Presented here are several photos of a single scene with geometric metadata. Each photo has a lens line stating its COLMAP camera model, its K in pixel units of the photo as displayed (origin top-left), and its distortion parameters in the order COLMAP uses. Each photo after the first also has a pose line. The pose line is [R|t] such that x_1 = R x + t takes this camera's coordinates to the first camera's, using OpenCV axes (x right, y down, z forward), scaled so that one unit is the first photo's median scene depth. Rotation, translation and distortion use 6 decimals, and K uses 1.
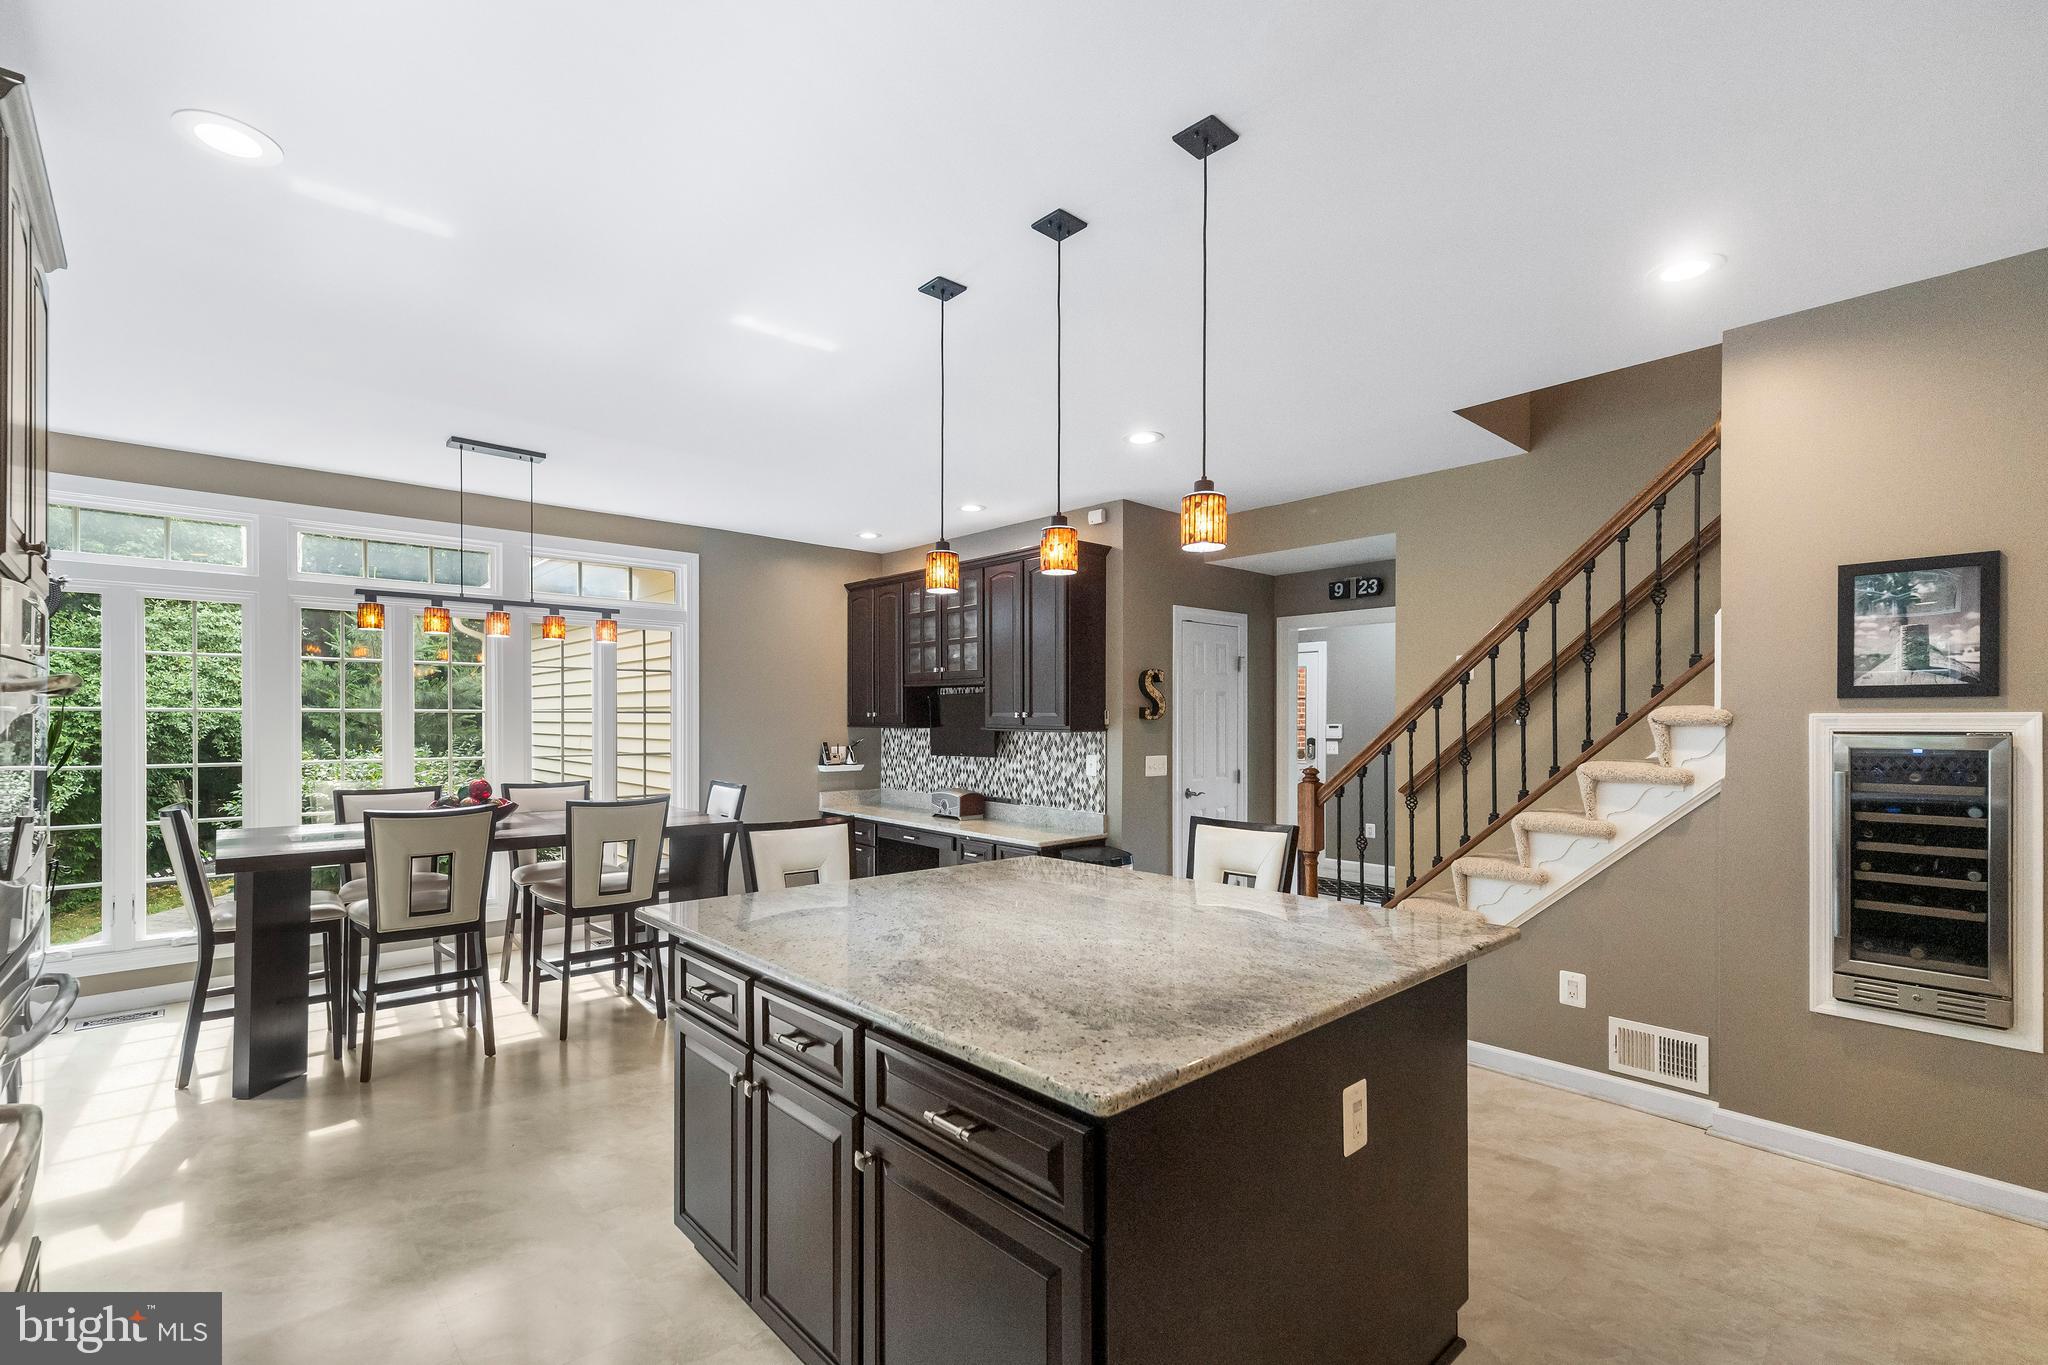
lens RADIAL K [[911.6, 0, 1023.4], [0, 911.6, 721.7], [0, 0, 1]] dist [0.009722, 0.000464]
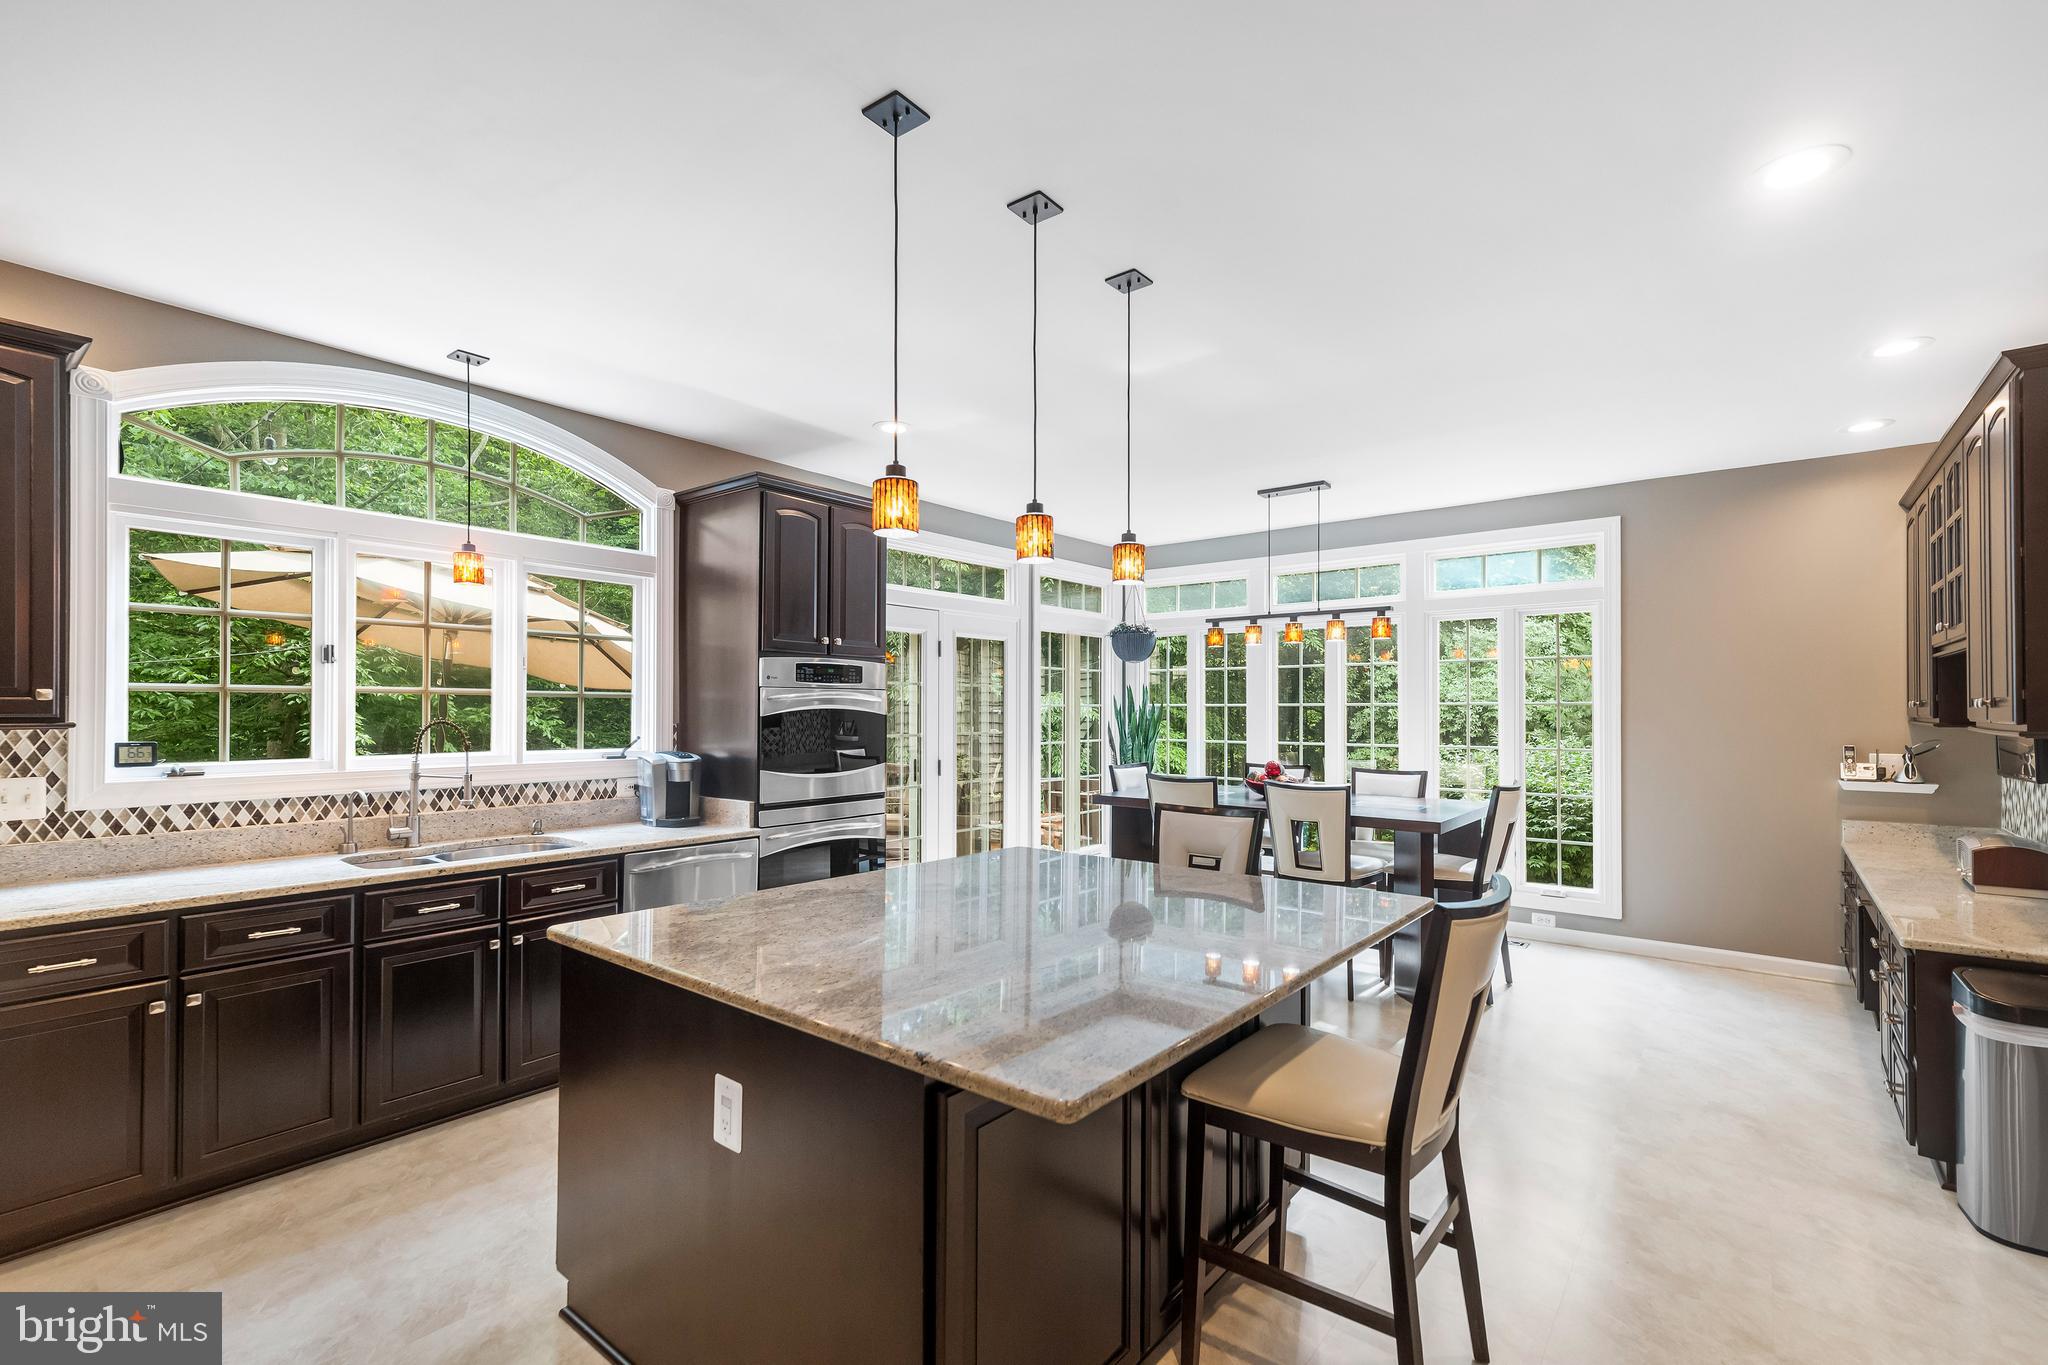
lens RADIAL K [[893.0, 0, 1013.9], [0, 893.0, 706.0], [0, 0, 1]] dist [0.010900, -0.000079]
pose [[0.150997, -0.007483, -0.988506, 0.576705], [-0.003128, 0.999963, -0.008048, 0.000766], [0.988529, 0.004307, 0.150968, 0.488501]]
